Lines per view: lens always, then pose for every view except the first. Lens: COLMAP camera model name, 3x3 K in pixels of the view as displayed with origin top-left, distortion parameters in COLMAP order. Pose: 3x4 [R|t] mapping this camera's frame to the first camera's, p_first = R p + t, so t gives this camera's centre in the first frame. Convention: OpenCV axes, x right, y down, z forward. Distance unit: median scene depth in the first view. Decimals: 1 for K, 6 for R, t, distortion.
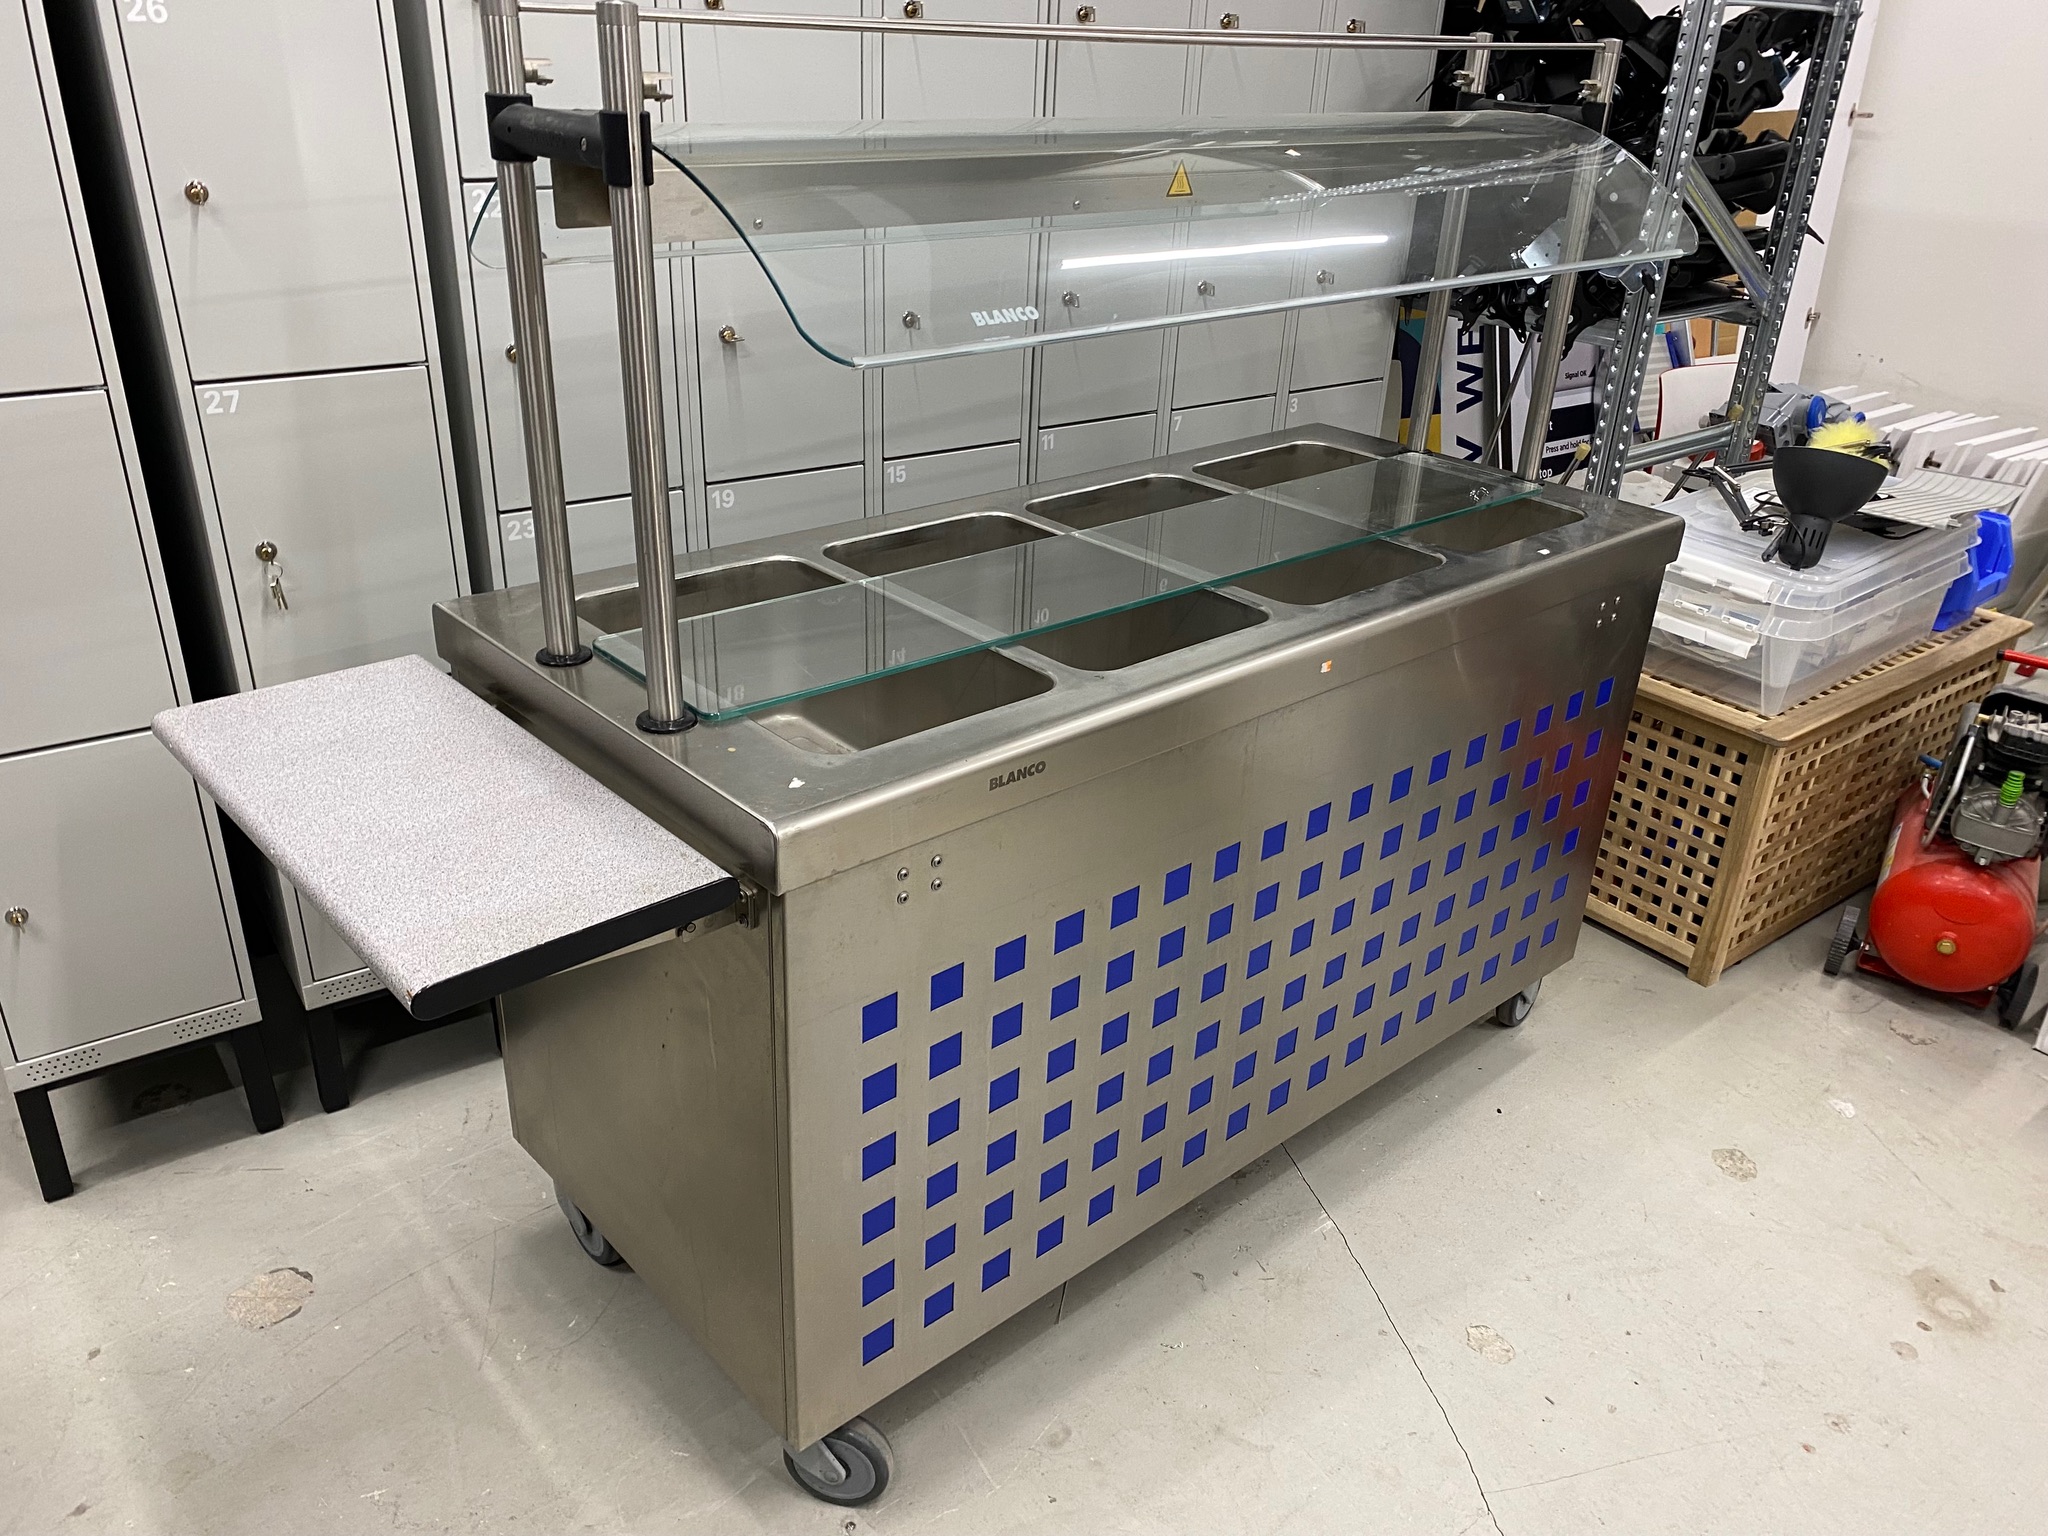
lens RADIAL K [[1564.7, 0, 1030.4], [0, 1564.7, 736.3], [0, 0, 1]] dist [-0.002136, 0.031922]
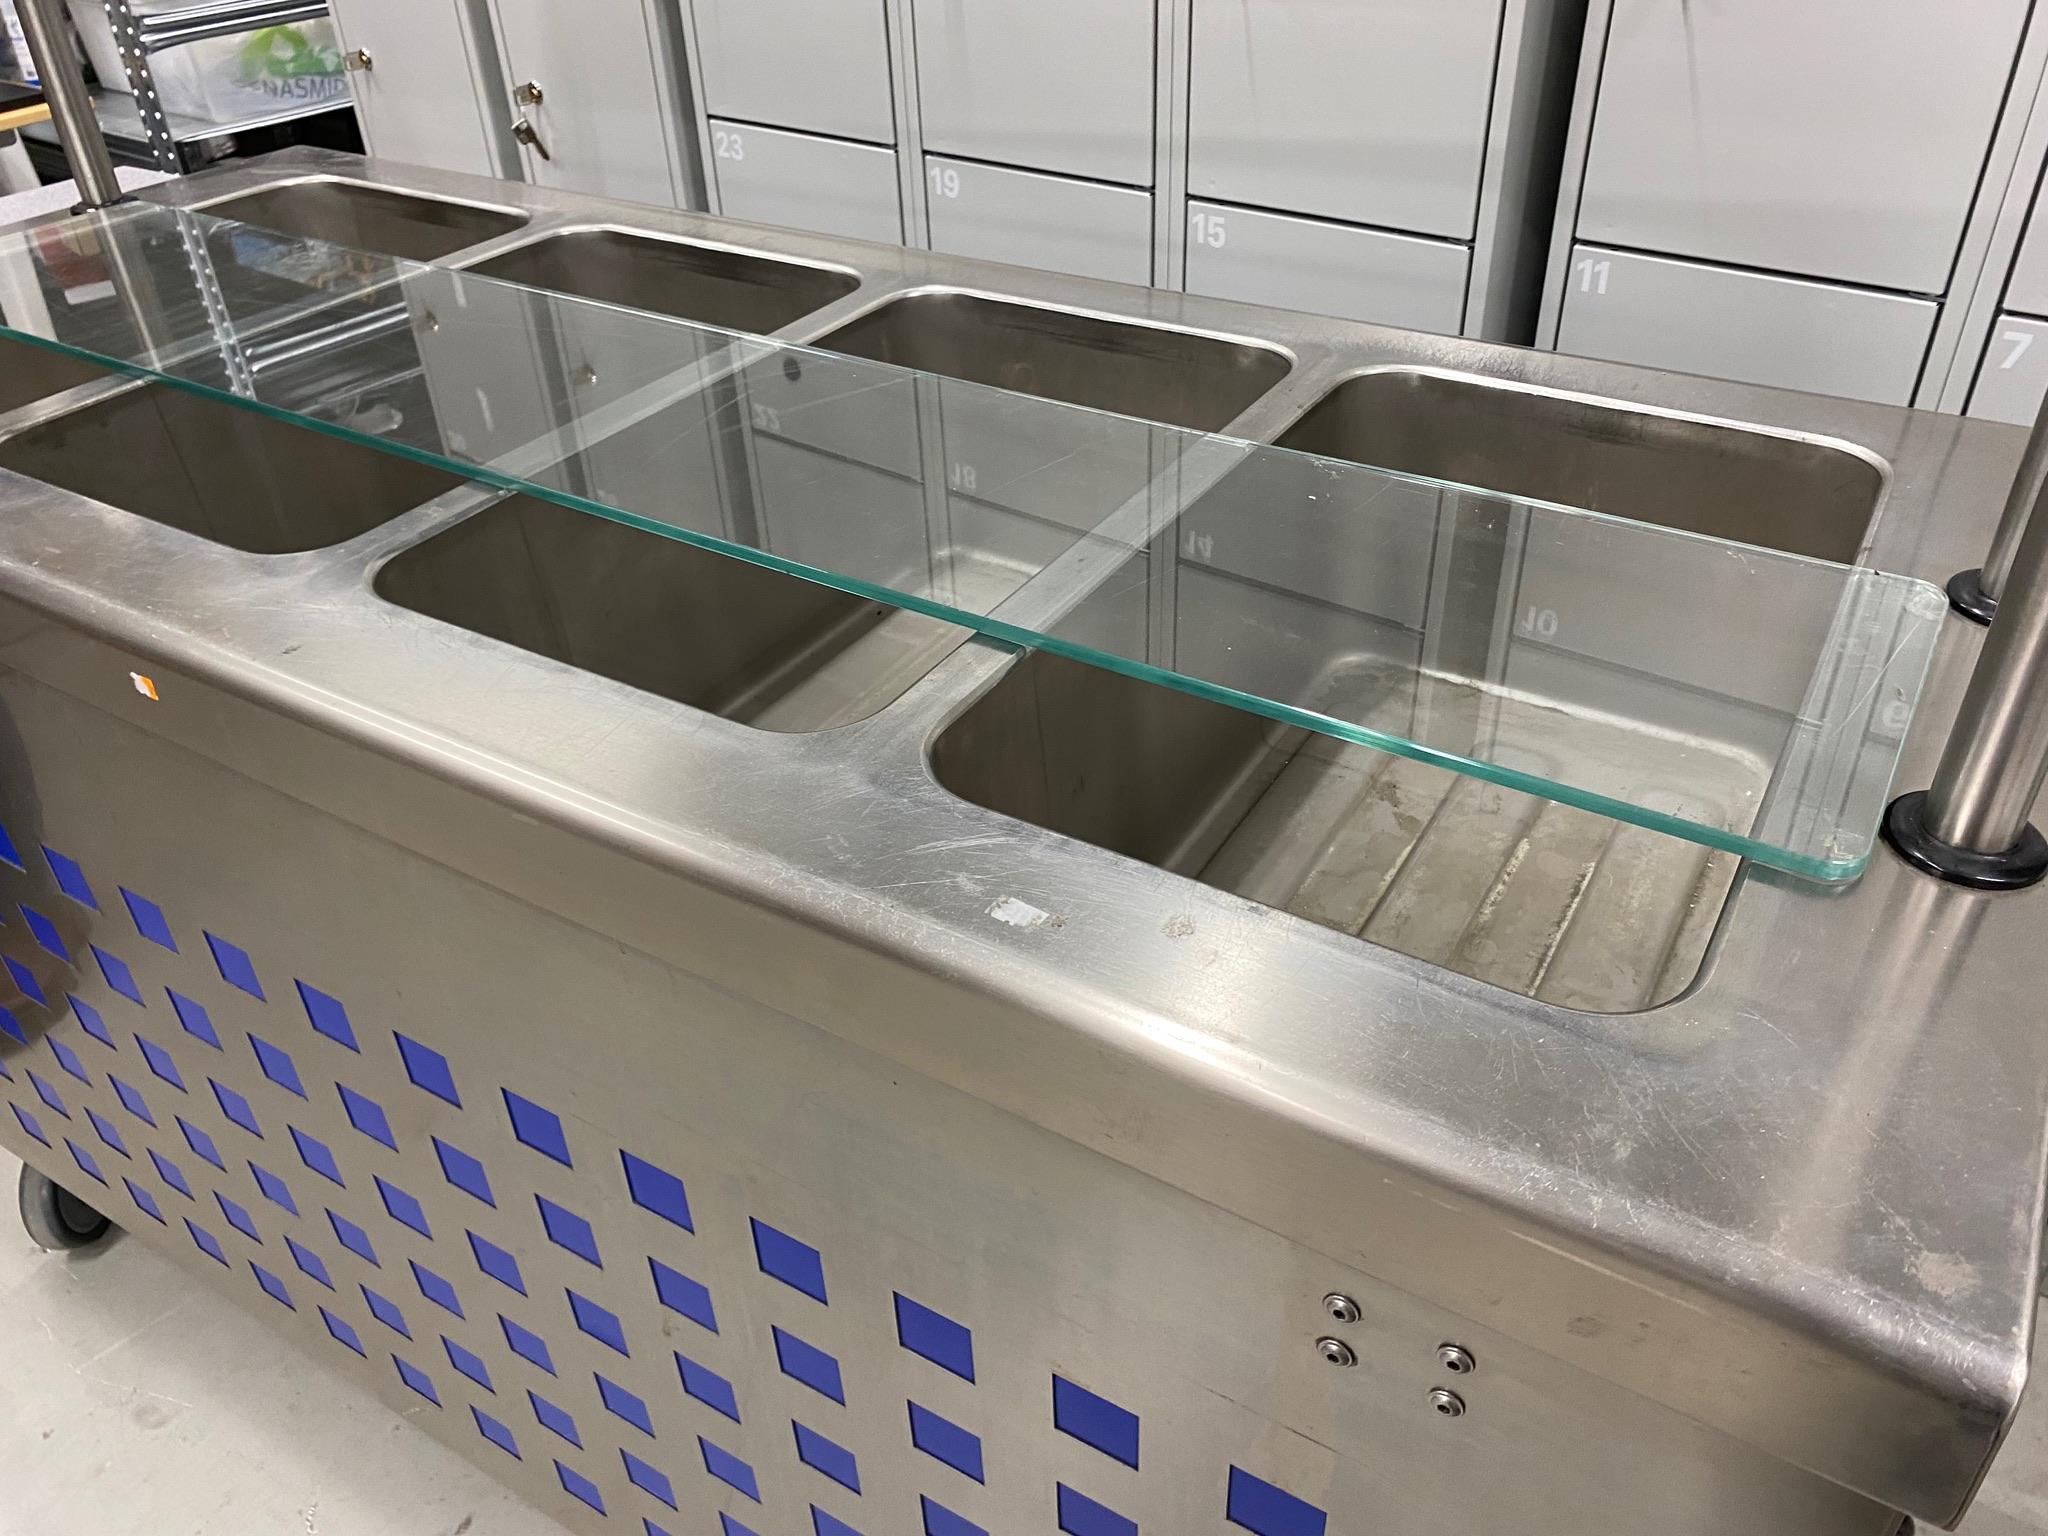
lens RADIAL K [[1564.7, 0, 1030.4], [0, 1564.7, 736.3], [0, 0, 1]] dist [-0.002136, 0.031922]
pose [[0.294770, 0.490230, -0.820235, 0.482611], [-0.373753, 0.849140, 0.373188, -0.214031], [0.879442, 0.196561, 0.433526, 0.787033]]
